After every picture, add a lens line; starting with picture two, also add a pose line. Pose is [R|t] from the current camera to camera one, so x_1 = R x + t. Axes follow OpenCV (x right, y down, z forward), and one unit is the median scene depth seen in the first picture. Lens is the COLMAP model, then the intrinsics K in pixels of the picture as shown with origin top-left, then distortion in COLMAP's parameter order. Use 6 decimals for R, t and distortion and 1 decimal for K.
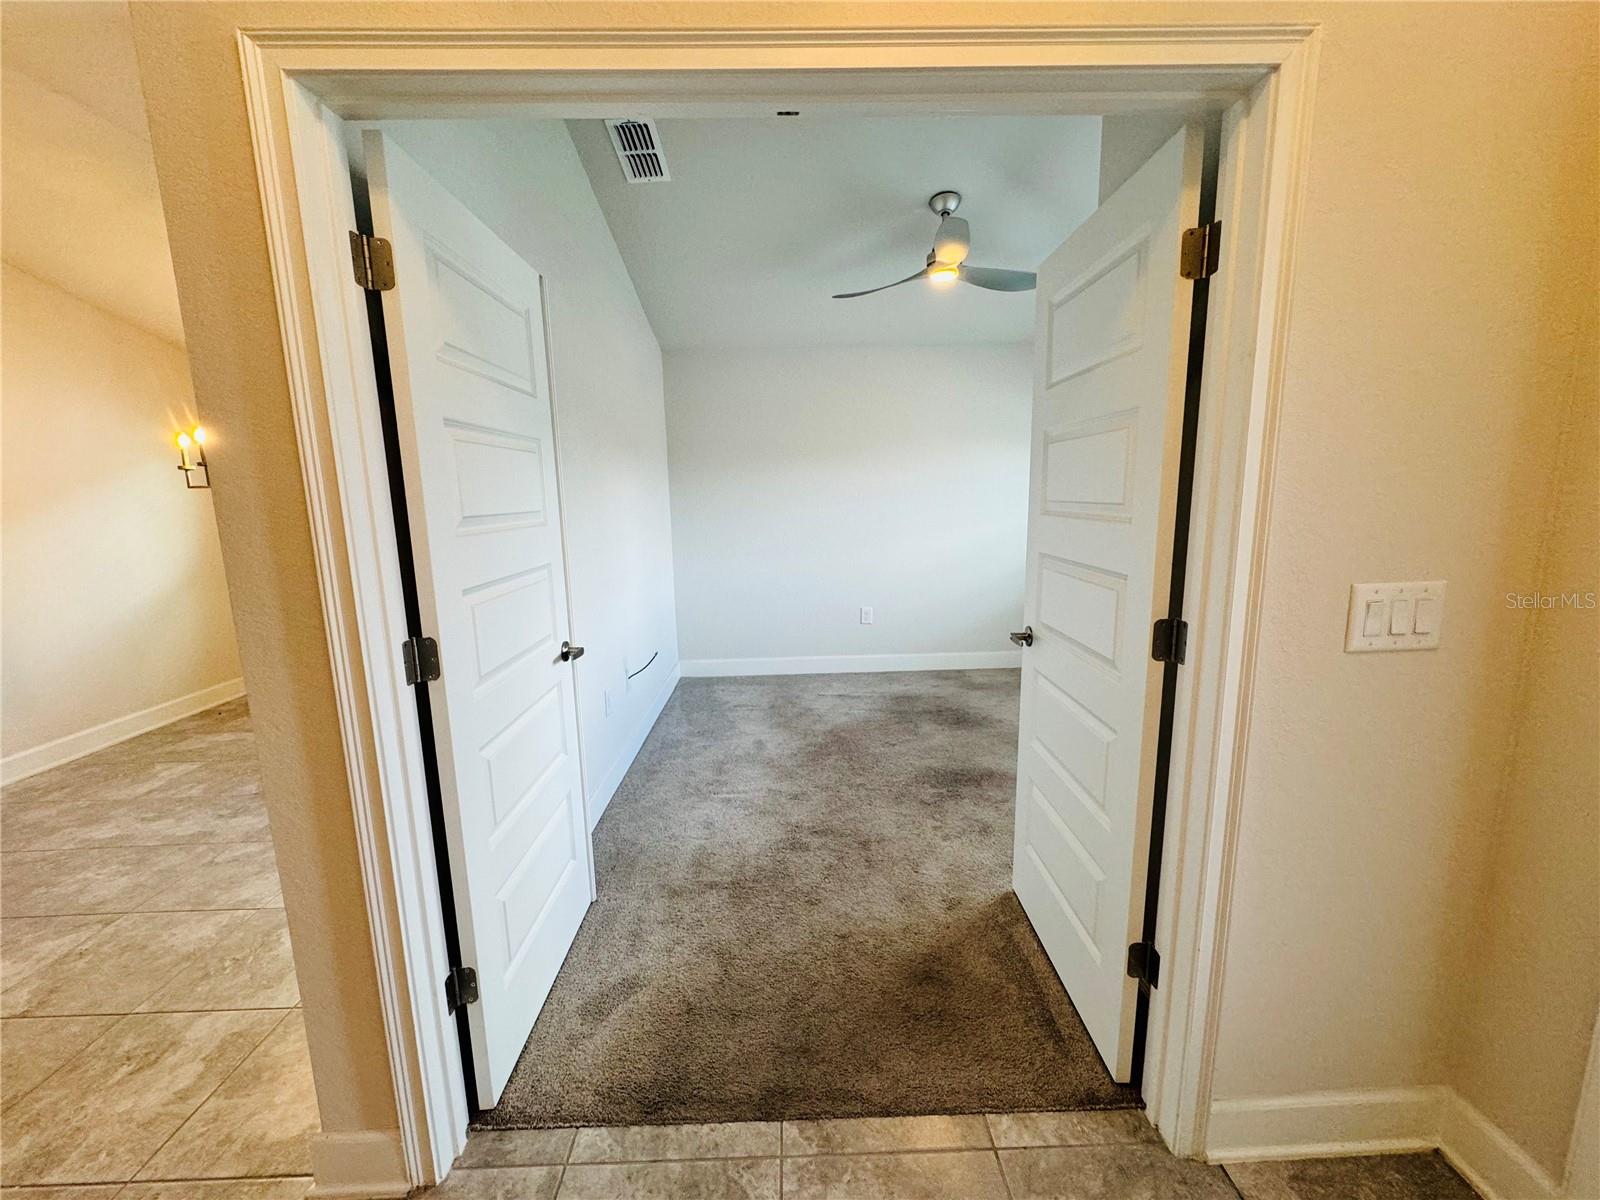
lens RADIAL K [[638.8, 0, 804.5], [0, 638.8, 599.1], [0, 0, 1]] dist [-0.001908, 0.000269]
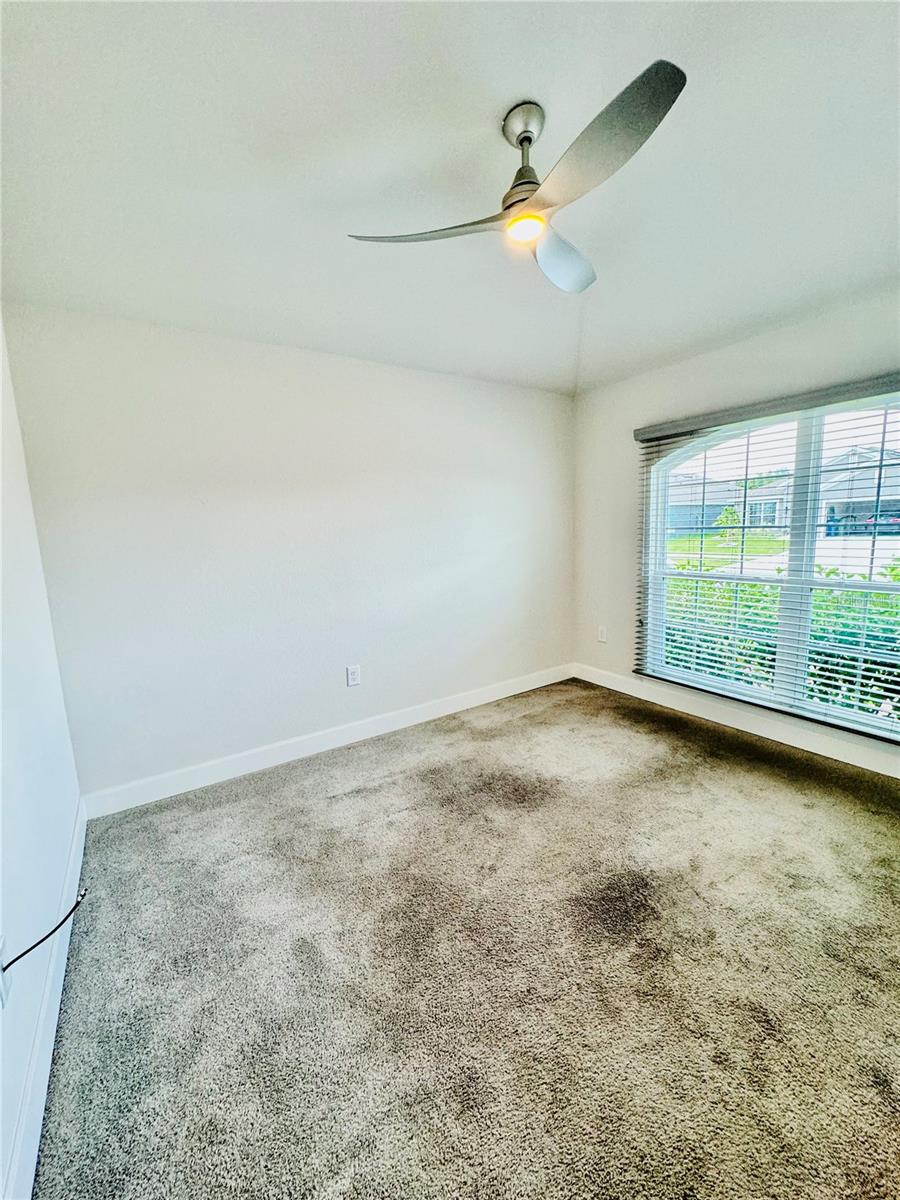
lens RADIAL K [[479.1, 0, 448.6], [0, 479.1, 597.2], [0, 0, 1]] dist [-0.001908, 0.000269]
pose [[0.849260, -0.089801, 0.520282, -0.147866], [0.108967, 0.994025, -0.006300, -0.075798], [-0.516607, 0.062044, 0.853972, 0.493878]]
